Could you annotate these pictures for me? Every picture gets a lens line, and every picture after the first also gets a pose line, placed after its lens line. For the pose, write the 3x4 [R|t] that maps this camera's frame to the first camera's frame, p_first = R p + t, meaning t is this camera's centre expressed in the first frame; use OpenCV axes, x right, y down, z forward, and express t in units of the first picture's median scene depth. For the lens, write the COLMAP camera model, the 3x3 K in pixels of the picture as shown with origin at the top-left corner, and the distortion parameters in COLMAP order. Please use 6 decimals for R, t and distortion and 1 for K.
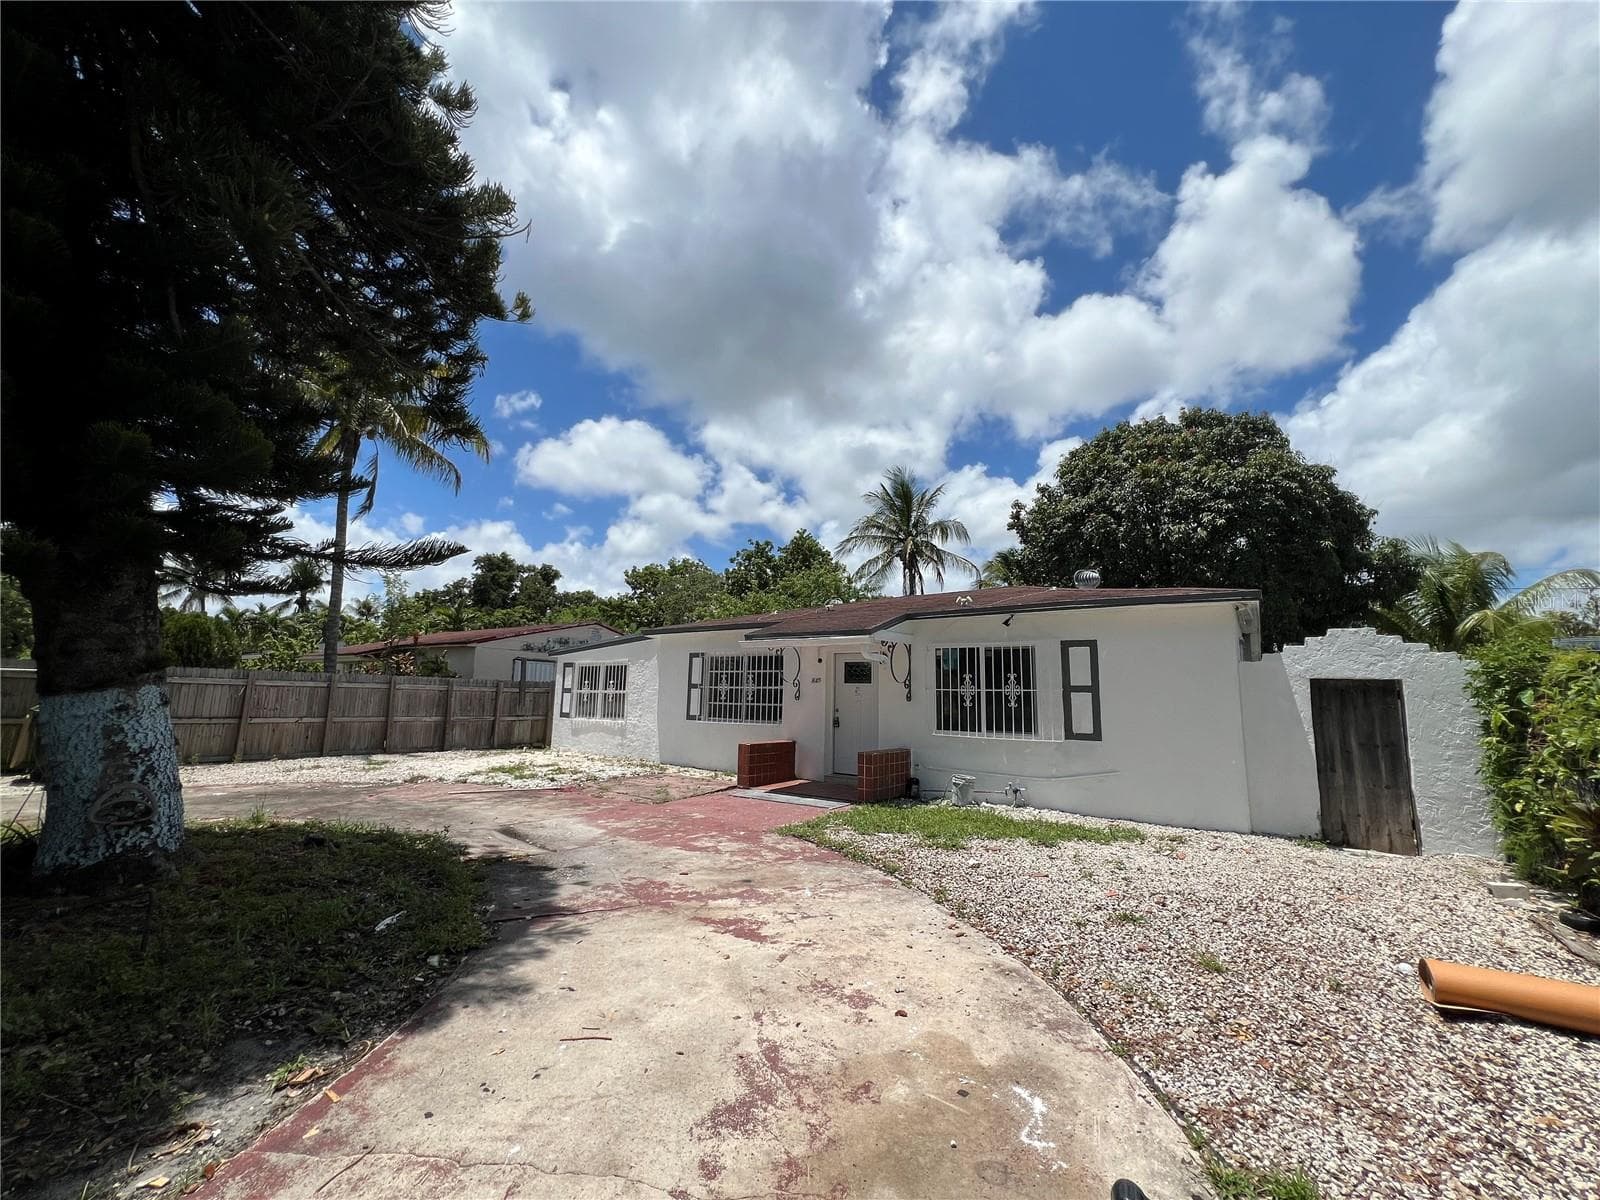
lens RADIAL K [[644.0, 0, 794.7], [0, 644.0, 589.2], [0, 0, 1]] dist [-0.002905, -0.000154]
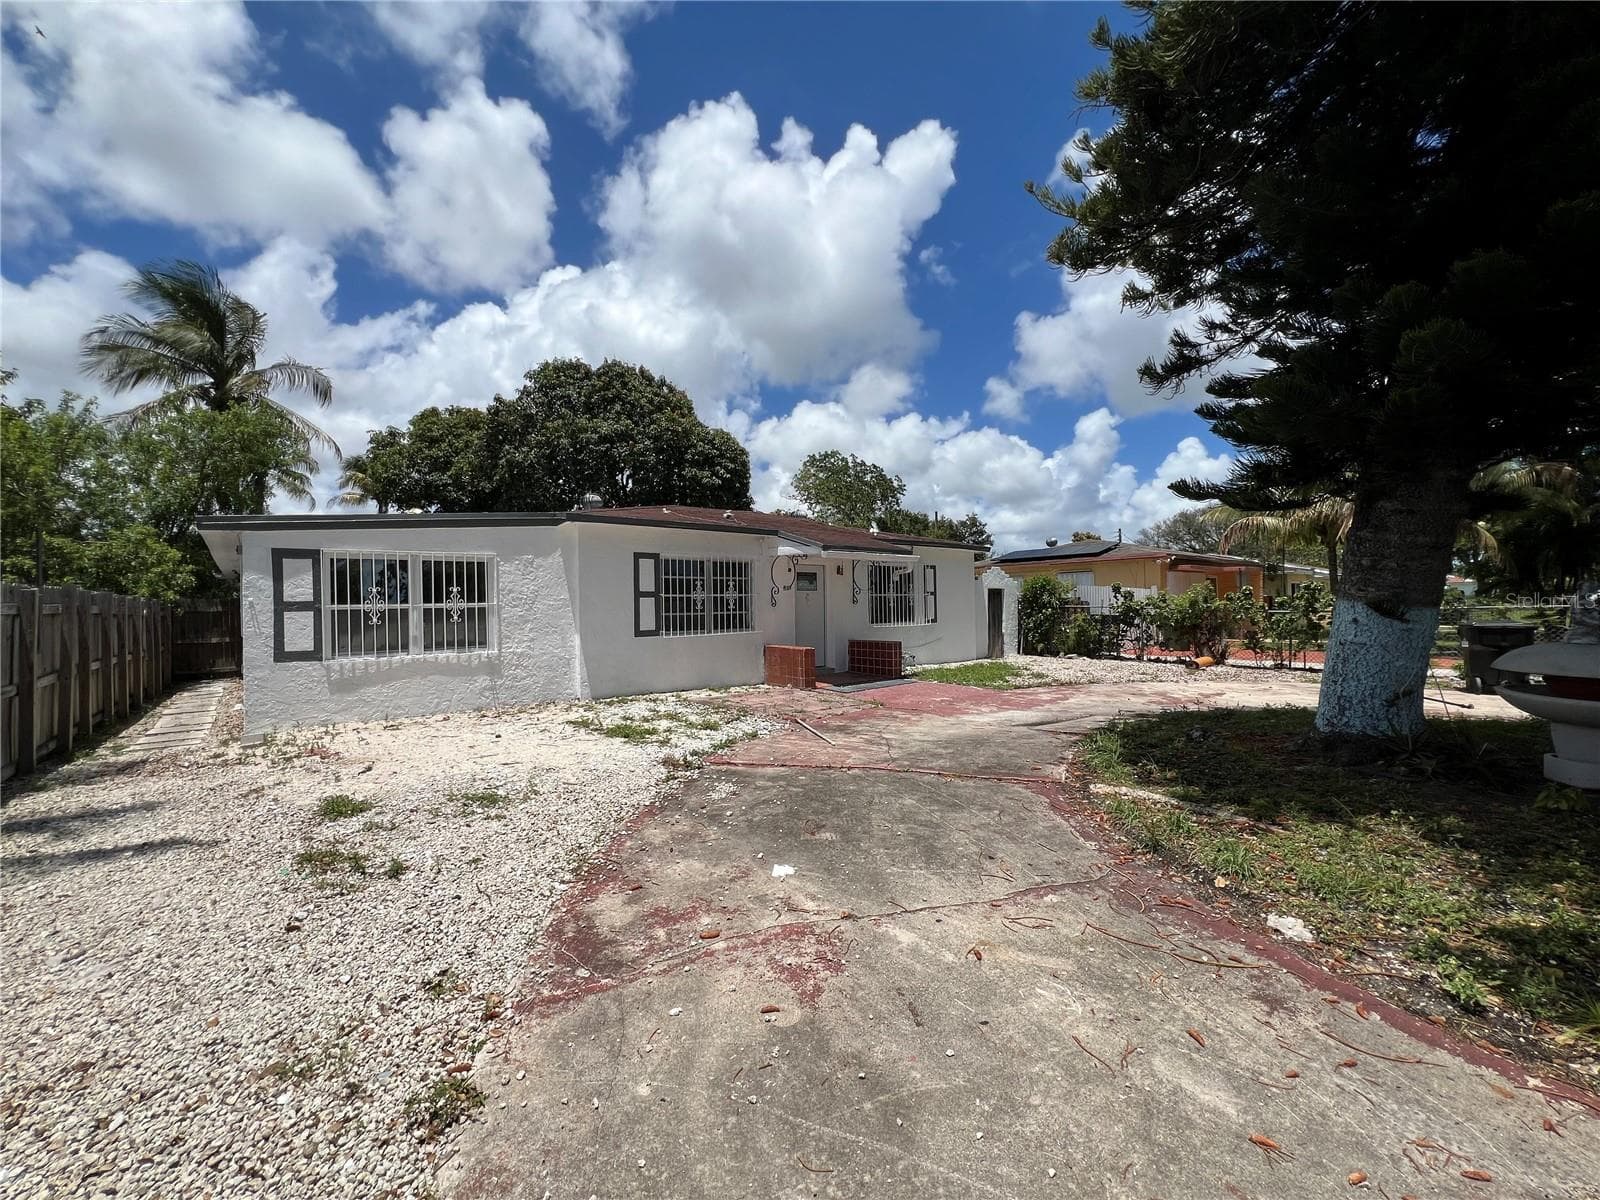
lens RADIAL K [[644.0, 0, 794.7], [0, 644.0, 589.2], [0, 0, 1]] dist [-0.002905, -0.000154]
pose [[0.243005, -0.001497, 0.970024, -0.885509], [-0.141571, 0.989237, 0.036993, 0.089530], [-0.959639, -0.146316, 0.240177, 0.639166]]
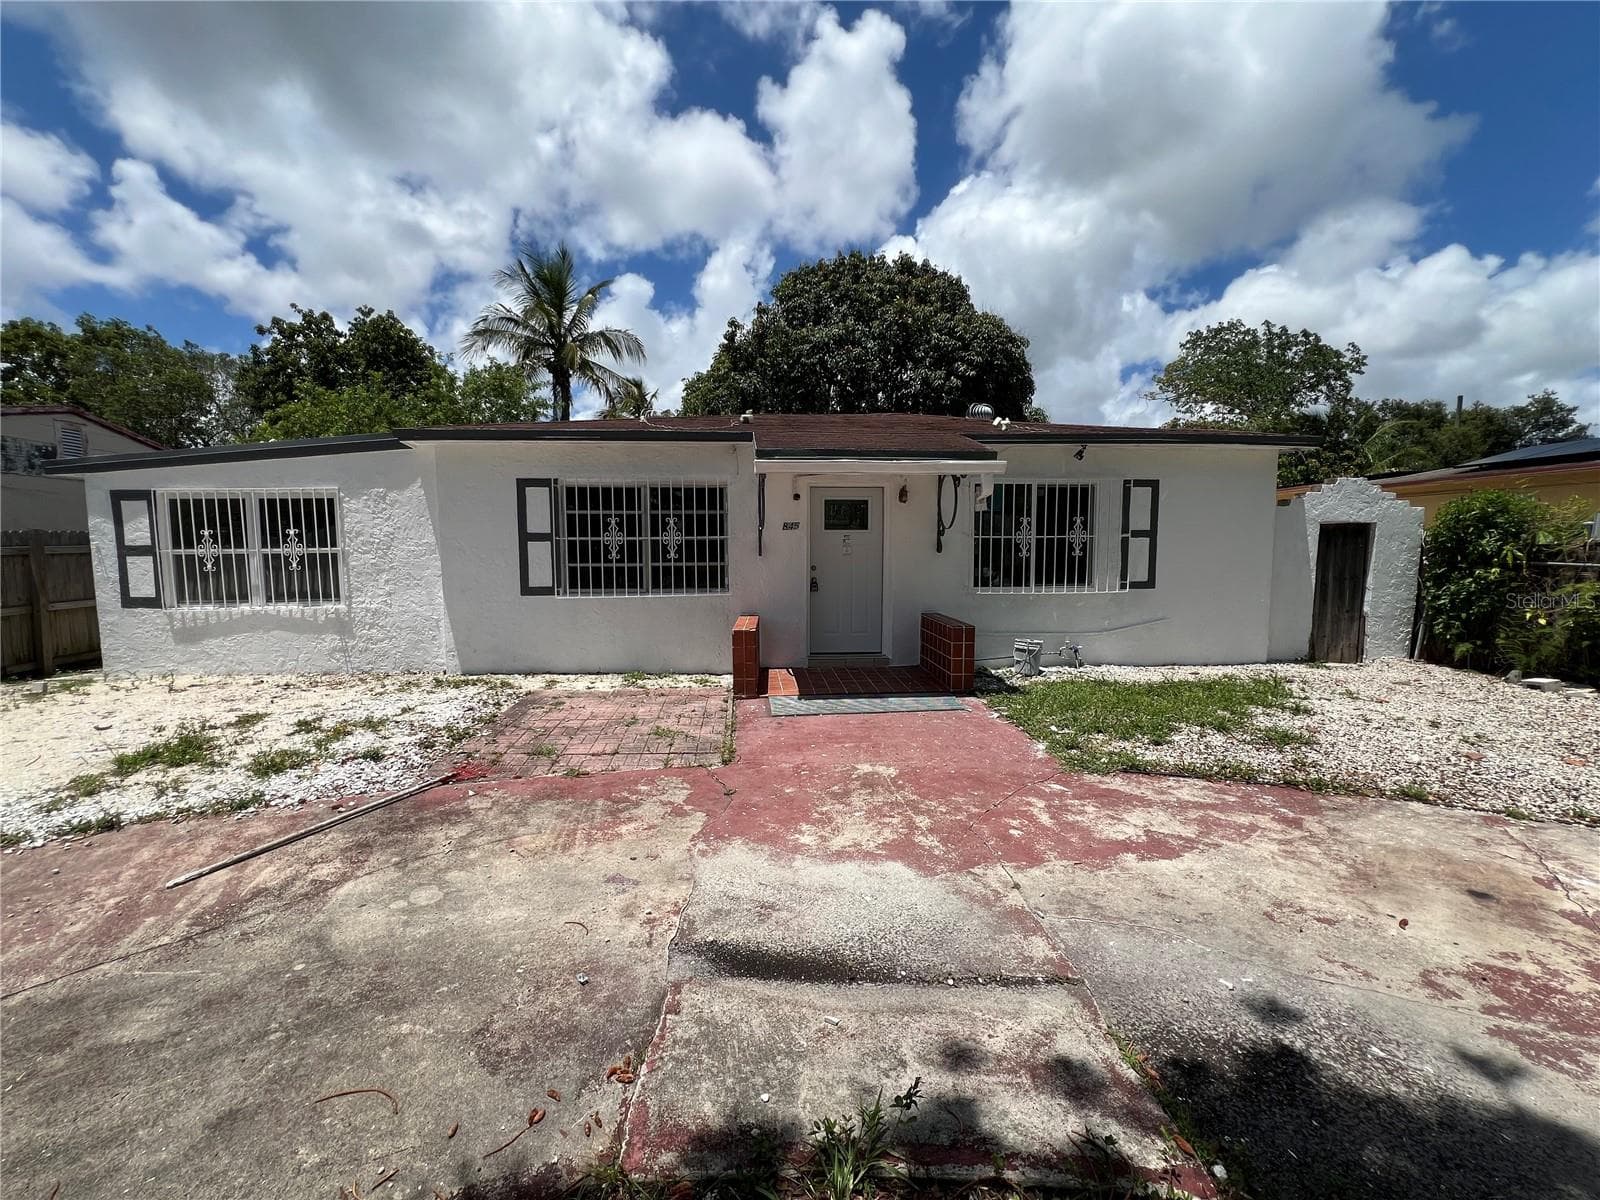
lens RADIAL K [[646.7, 0, 795.3], [0, 646.7, 593.8], [0, 0, 1]] dist [-0.000649, -0.000145]
pose [[0.765246, -0.075068, 0.639346, -0.352563], [-0.086336, 0.972237, 0.217491, 0.055203], [-0.637922, -0.221632, 0.737520, 0.421897]]
